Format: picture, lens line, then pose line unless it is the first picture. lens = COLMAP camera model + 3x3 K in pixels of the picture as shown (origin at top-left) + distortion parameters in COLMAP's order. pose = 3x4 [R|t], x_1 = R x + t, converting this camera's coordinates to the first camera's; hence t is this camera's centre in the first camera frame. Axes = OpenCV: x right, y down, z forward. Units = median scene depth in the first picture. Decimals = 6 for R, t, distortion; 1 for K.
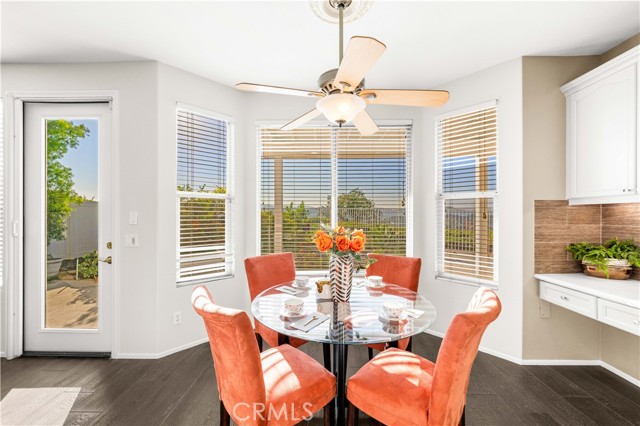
lens RADIAL K [[257.7, 0, 326.2], [0, 257.7, 212.6], [0, 0, 1]] dist [0.000230, -0.000065]
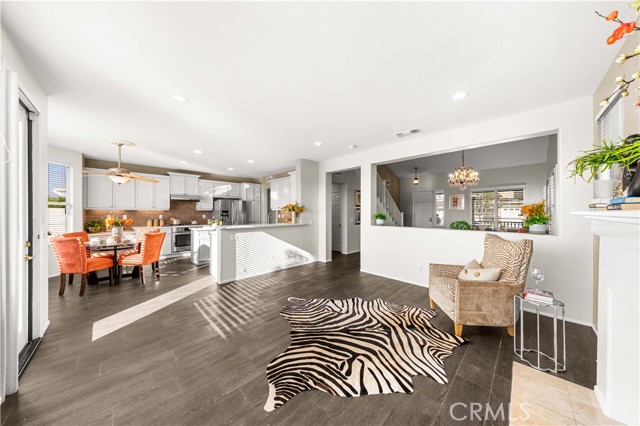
lens RADIAL K [[208.8, 0, 320.0], [0, 208.8, 213.0], [0, 0, 1]] dist [-0.000705, -0.000060]
pose [[-0.717648, -0.005170, 0.696386, -2.501692], [0.000545, 0.999968, 0.007986, -0.009136], [-0.696405, 0.006111, -0.717623, 0.844067]]
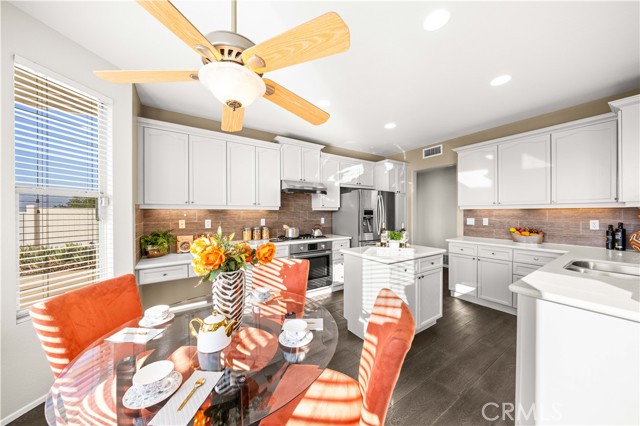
lens RADIAL K [[217.8, 0, 320.0], [0, 217.8, 213.0], [0, 0, 1]] dist [0.018664, 0.000037]
pose [[-0.575494, 0.002229, 0.817803, -0.507444], [0.005809, 0.999982, 0.001363, -0.004000], [-0.817785, 0.005535, -0.575497, 0.892821]]
